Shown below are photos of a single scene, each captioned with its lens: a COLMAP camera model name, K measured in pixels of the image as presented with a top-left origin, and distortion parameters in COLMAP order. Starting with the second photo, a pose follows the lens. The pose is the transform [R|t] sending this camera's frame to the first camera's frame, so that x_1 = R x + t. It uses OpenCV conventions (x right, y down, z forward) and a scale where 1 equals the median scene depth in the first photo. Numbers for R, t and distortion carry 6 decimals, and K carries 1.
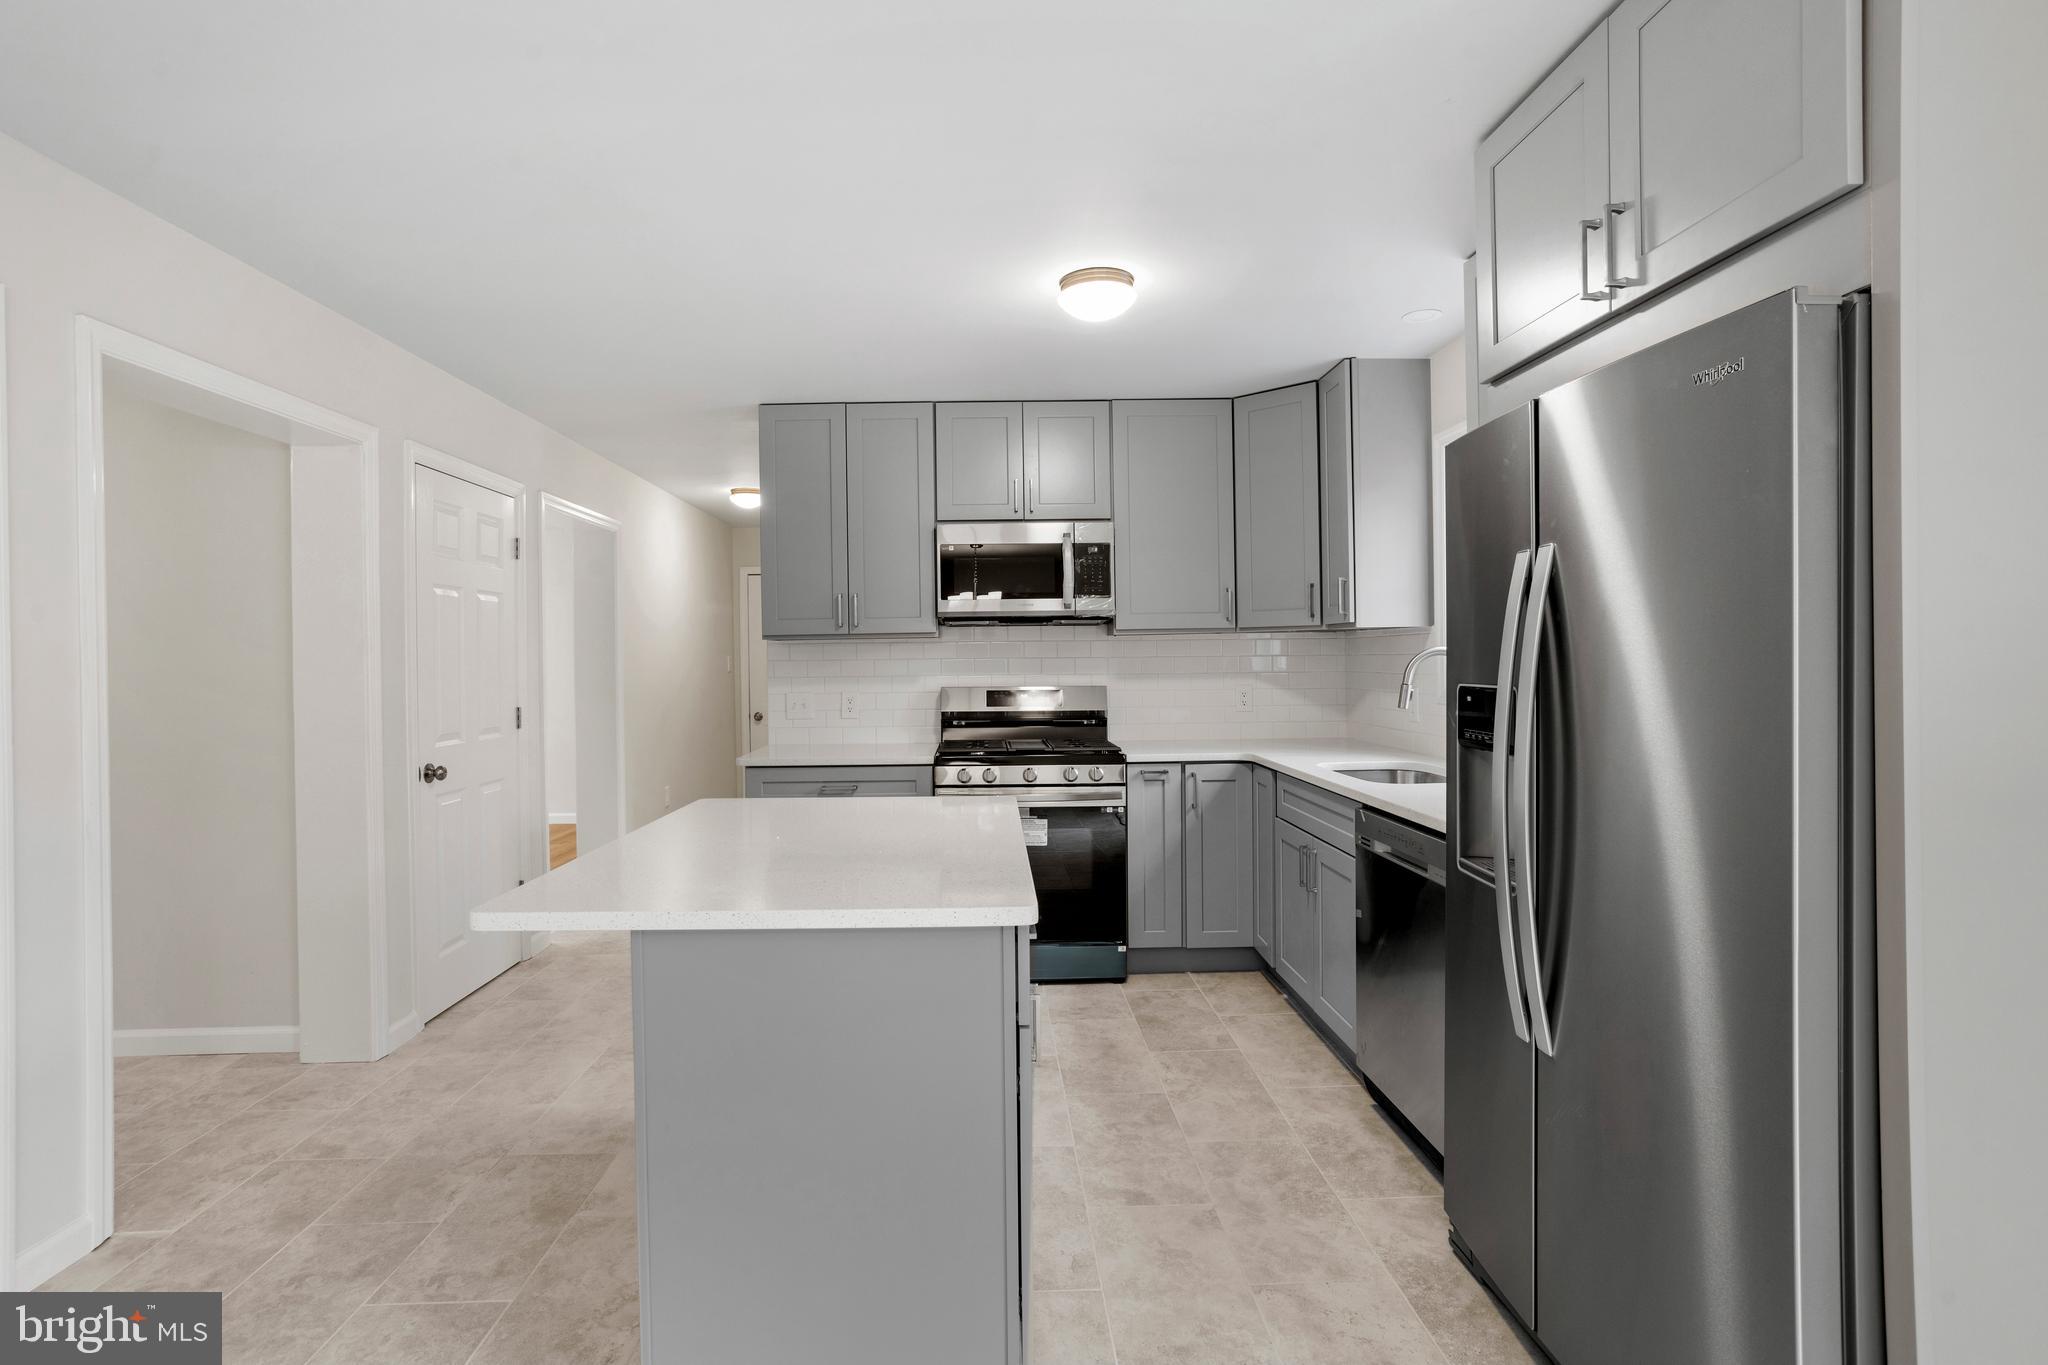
lens RADIAL K [[987.4, 0, 1003.9], [0, 987.4, 659.3], [0, 0, 1]] dist [-0.040475, 0.029016]
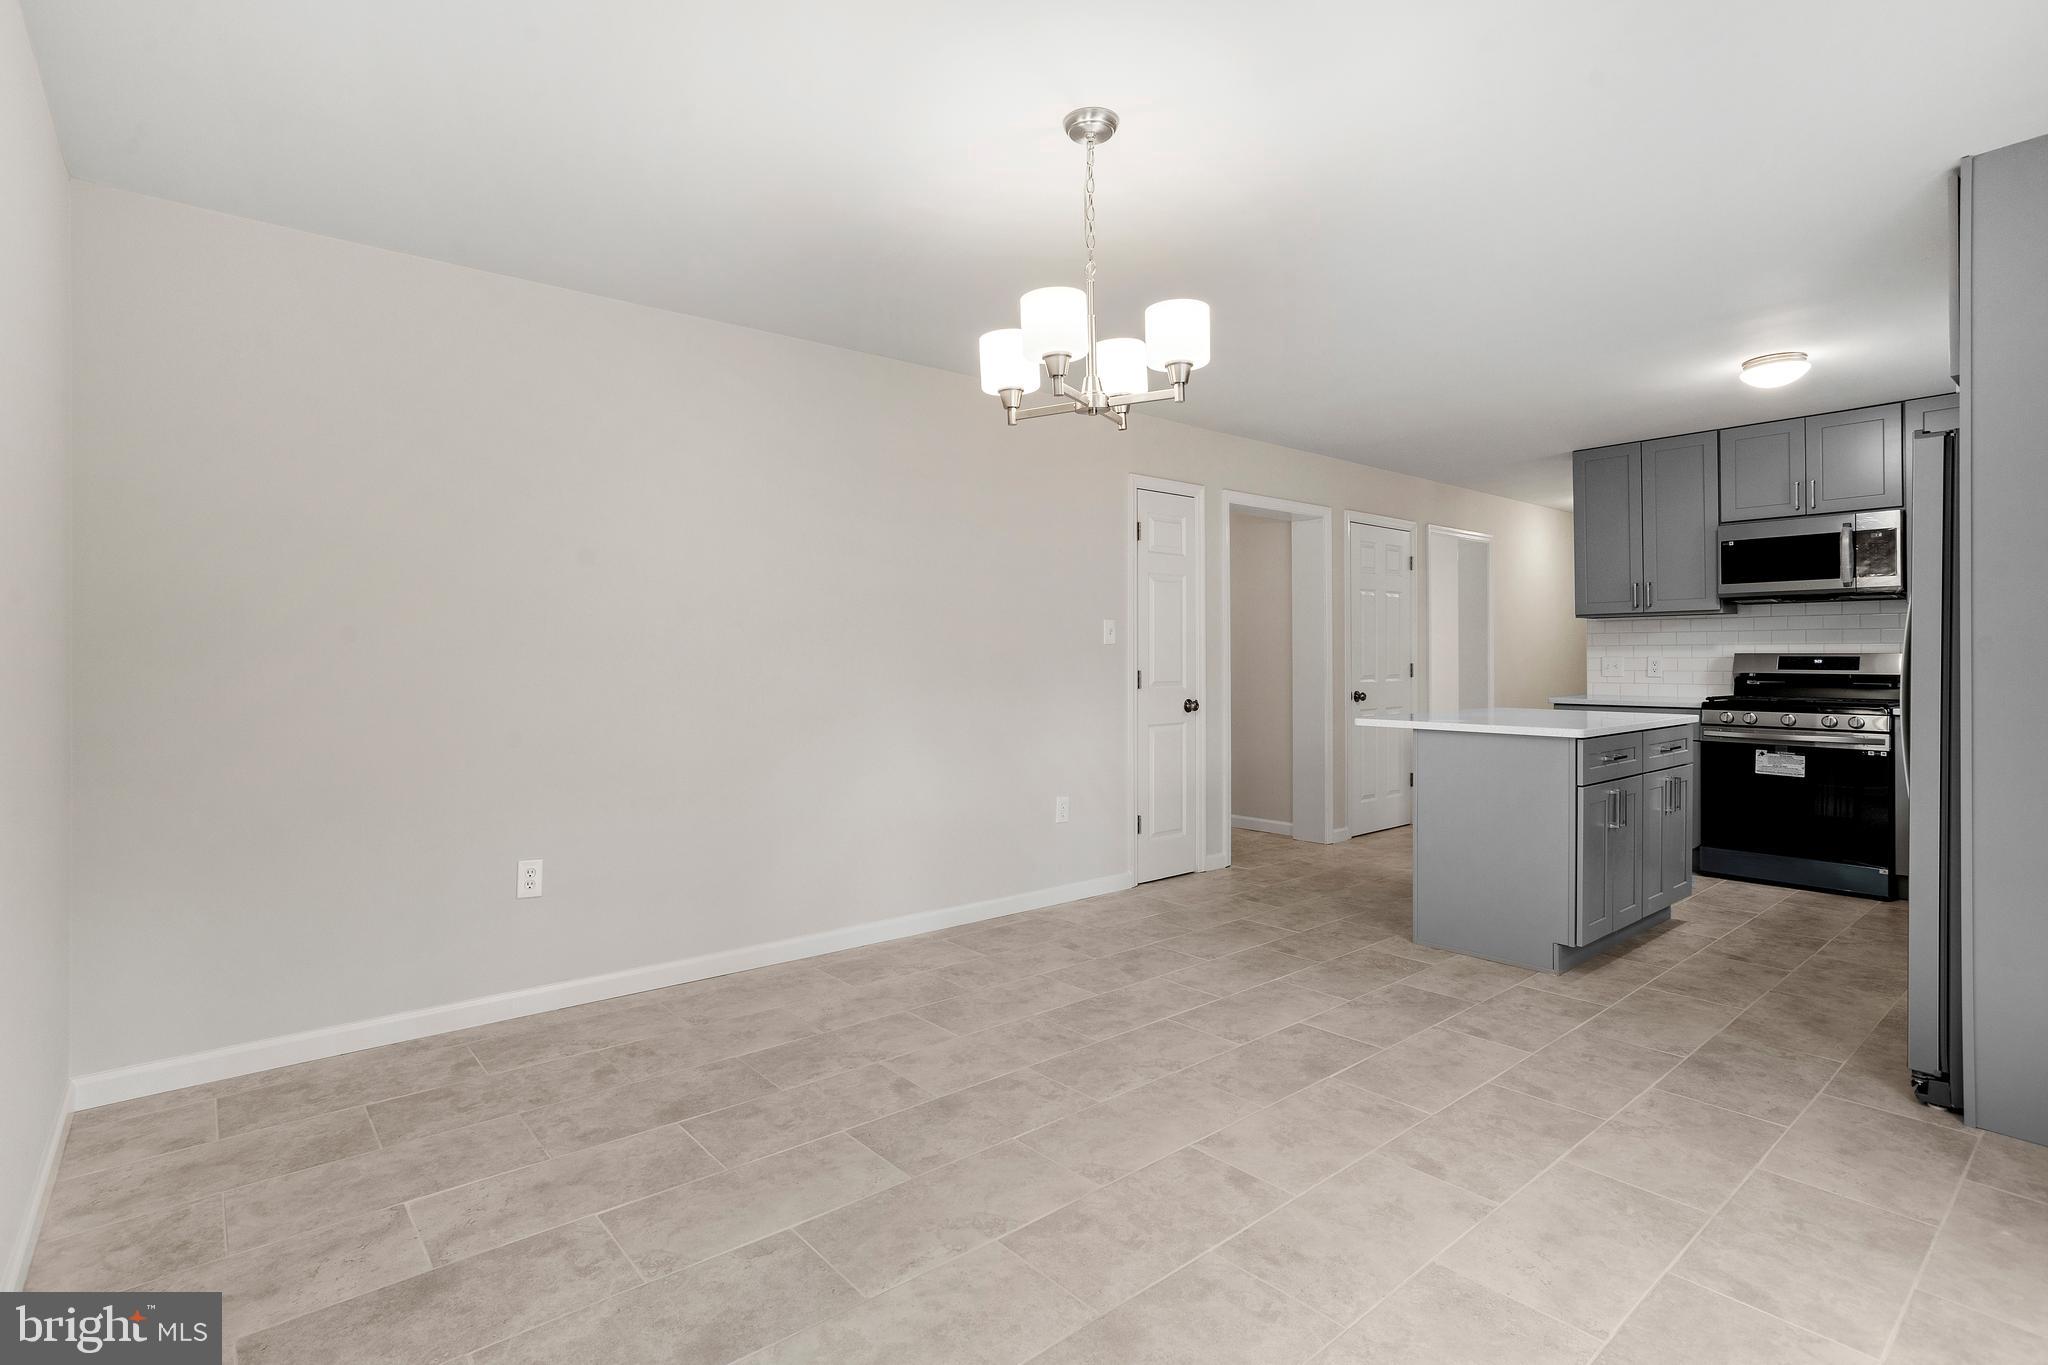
lens RADIAL K [[987.4, 0, 1003.9], [0, 987.4, 659.3], [0, 0, 1]] dist [-0.040475, 0.029016]
pose [[0.616184, 0.011337, -0.787520, 0.380666], [-0.004464, 0.999931, 0.010903, 0.029805], [0.787589, -0.003203, 0.616192, -0.546243]]
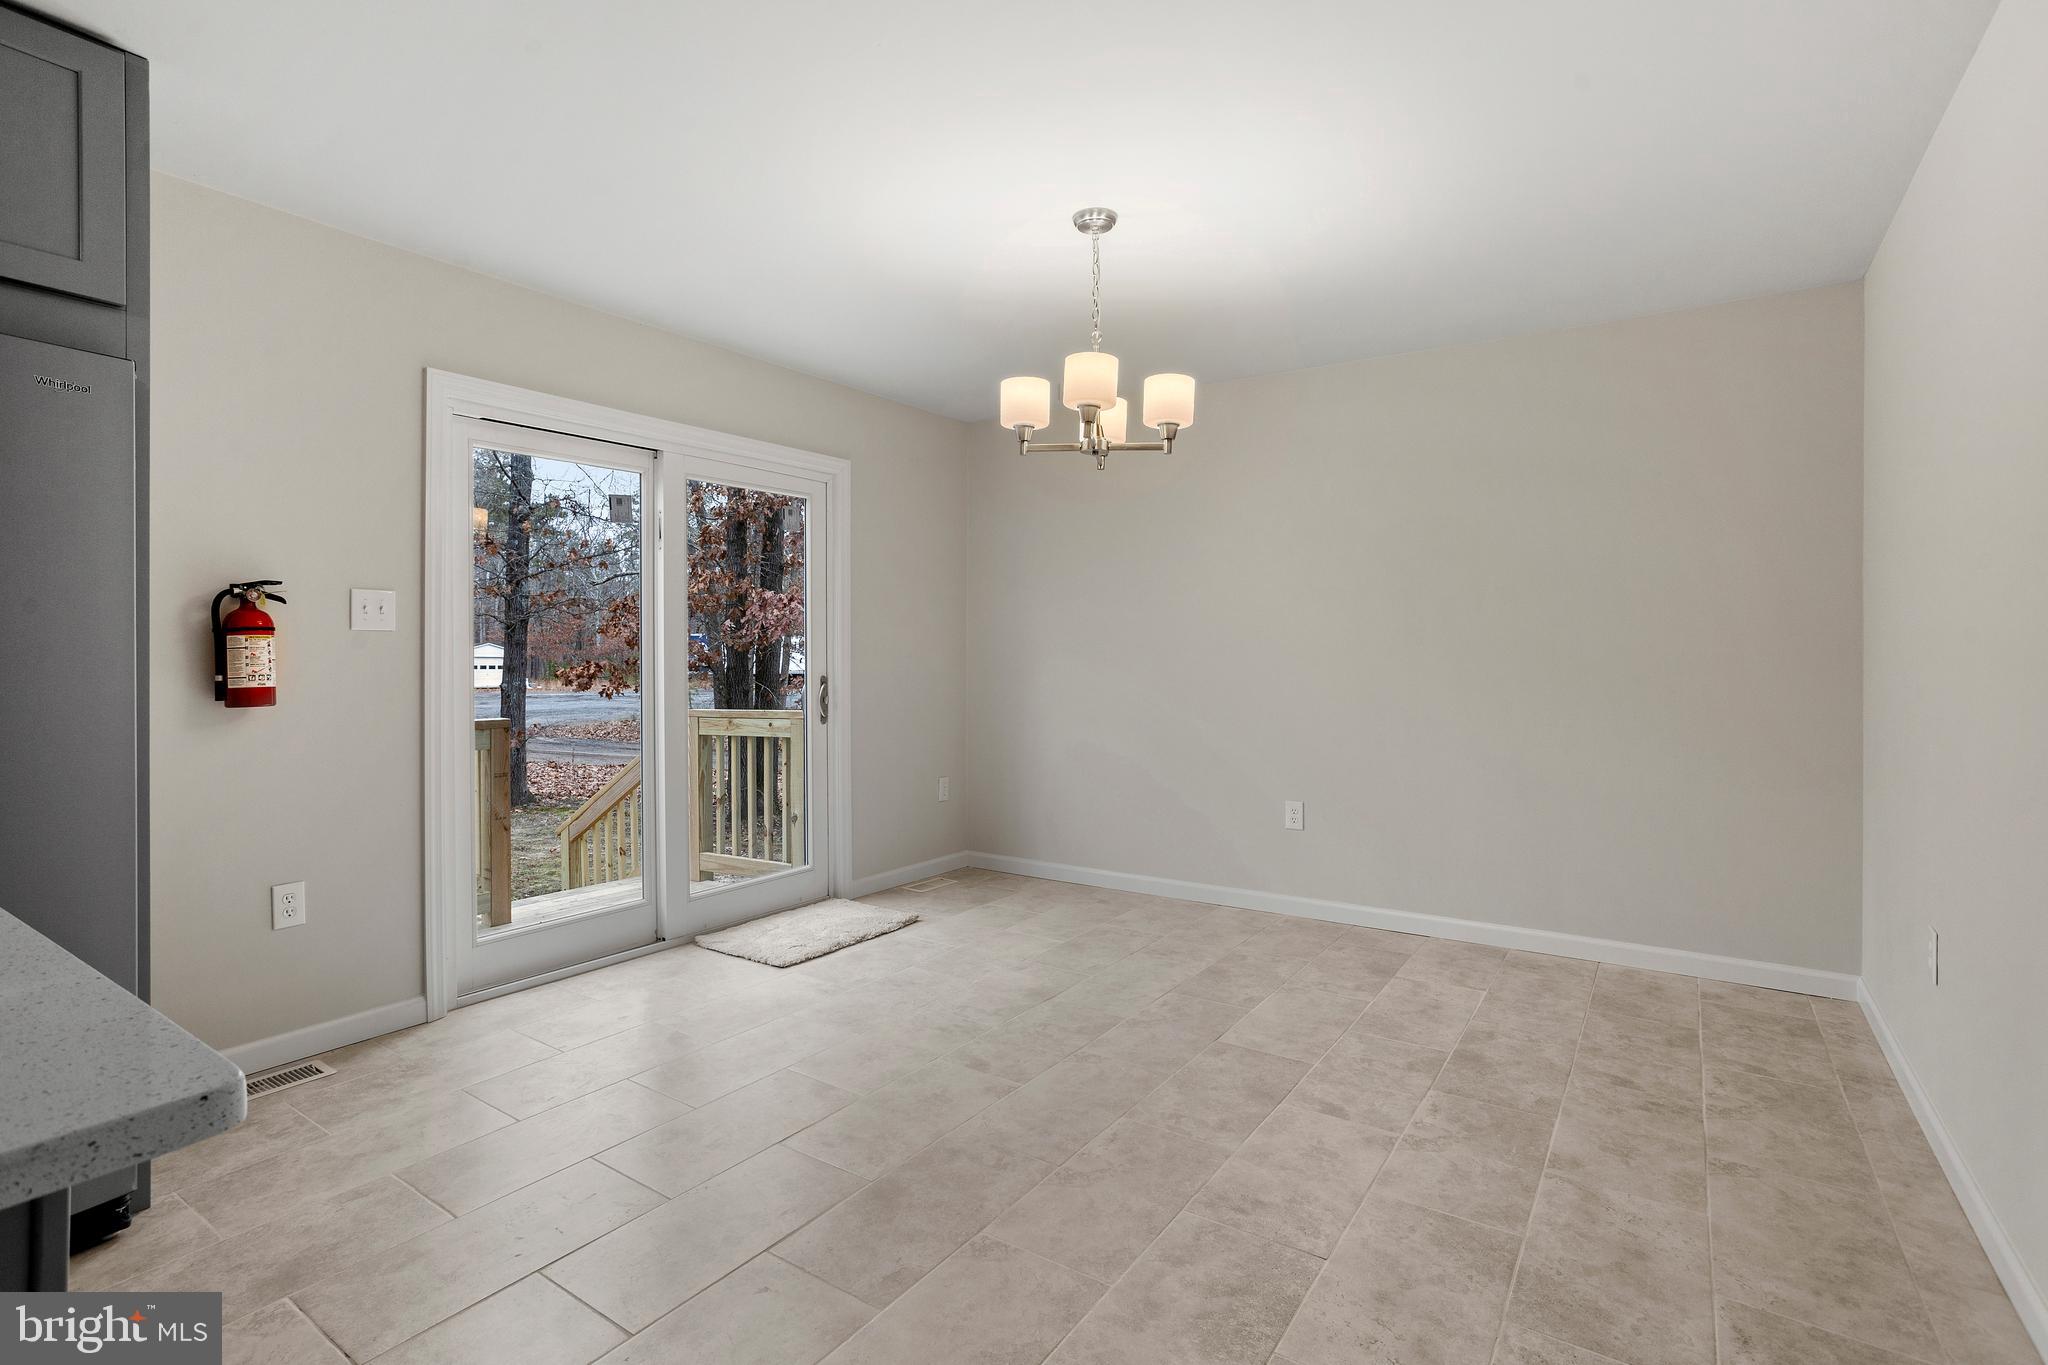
lens RADIAL K [[987.4, 0, 1003.9], [0, 987.4, 659.3], [0, 0, 1]] dist [-0.040475, 0.029016]
pose [[-0.804370, 0.007811, 0.594077, -0.398050], [0.009608, 0.999954, -0.000139, 0.039600], [-0.594050, 0.005596, -0.804408, 0.445420]]
